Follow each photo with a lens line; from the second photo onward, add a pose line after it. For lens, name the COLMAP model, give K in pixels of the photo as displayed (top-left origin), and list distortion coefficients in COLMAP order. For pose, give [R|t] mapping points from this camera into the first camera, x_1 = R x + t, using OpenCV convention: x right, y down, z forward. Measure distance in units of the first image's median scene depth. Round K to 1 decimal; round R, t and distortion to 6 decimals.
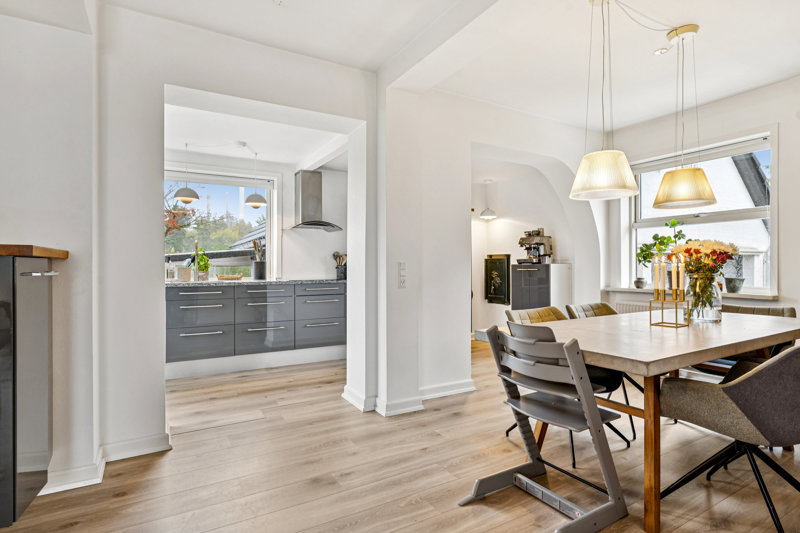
lens RADIAL K [[420.2, 0, 402.8], [0, 420.2, 264.9], [0, 0, 1]] dist [-0.003612, 0.000064]
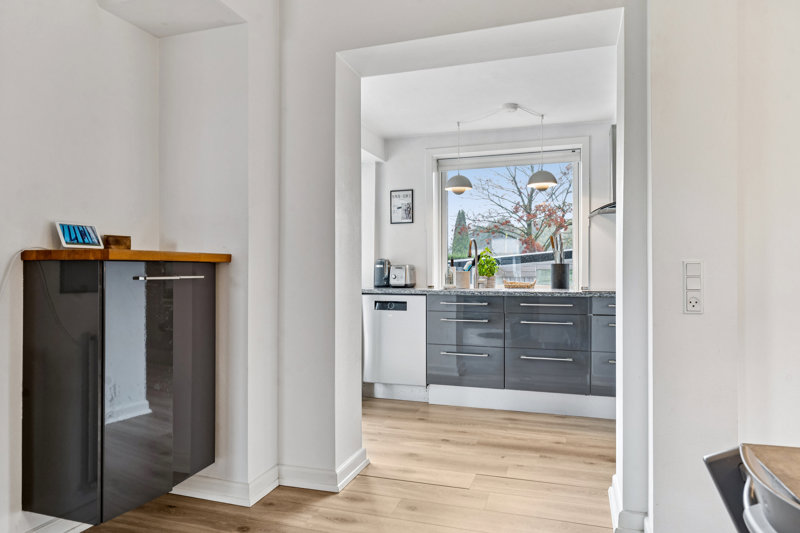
lens RADIAL K [[509.2, 0, 400.4], [0, 509.2, 267.2], [0, 0, 1]] dist [0.001982, 0.000468]
pose [[0.659515, -0.004483, -0.751678, 0.188814], [0.001913, 0.999989, -0.004286, 0.001074], [0.751689, 0.001389, 0.659516, 0.290721]]
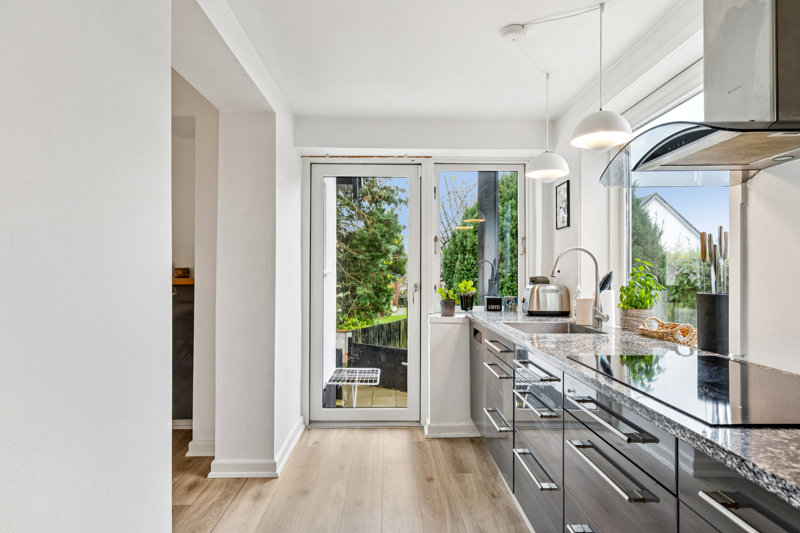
lens RADIAL K [[461.5, 0, 399.9], [0, 461.5, 273.0], [0, 0, 1]] dist [0.006054, 0.000527]
pose [[-0.481581, -0.001146, -0.876401, 0.126412], [-0.001597, 0.999999, -0.000430, -0.030607], [0.876400, 0.001193, -0.481582, 1.293769]]
